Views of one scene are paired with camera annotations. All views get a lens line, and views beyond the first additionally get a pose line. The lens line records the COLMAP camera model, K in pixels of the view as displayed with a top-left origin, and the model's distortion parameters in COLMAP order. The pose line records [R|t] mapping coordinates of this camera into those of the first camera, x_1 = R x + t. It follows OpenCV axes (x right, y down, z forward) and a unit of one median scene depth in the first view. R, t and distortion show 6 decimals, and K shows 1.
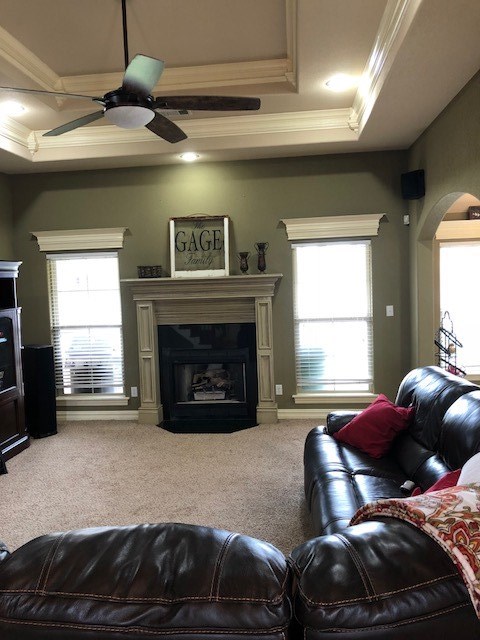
lens RADIAL K [[529.0, 0, 236.9], [0, 529.0, 322.3], [0, 0, 1]] dist [0.077418, -0.015898]
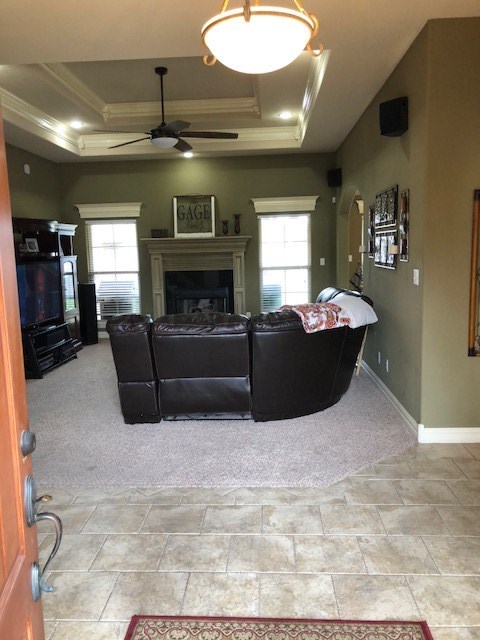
lens RADIAL K [[529.0, 0, 242.7], [0, 529.0, 315.1], [0, 0, 1]] dist [0.077418, -0.015898]
pose [[0.998105, 0.001138, 0.061526, -0.027888], [-0.003534, 0.999239, 0.038849, 0.069567], [-0.061435, -0.038992, 0.997349, -0.463072]]
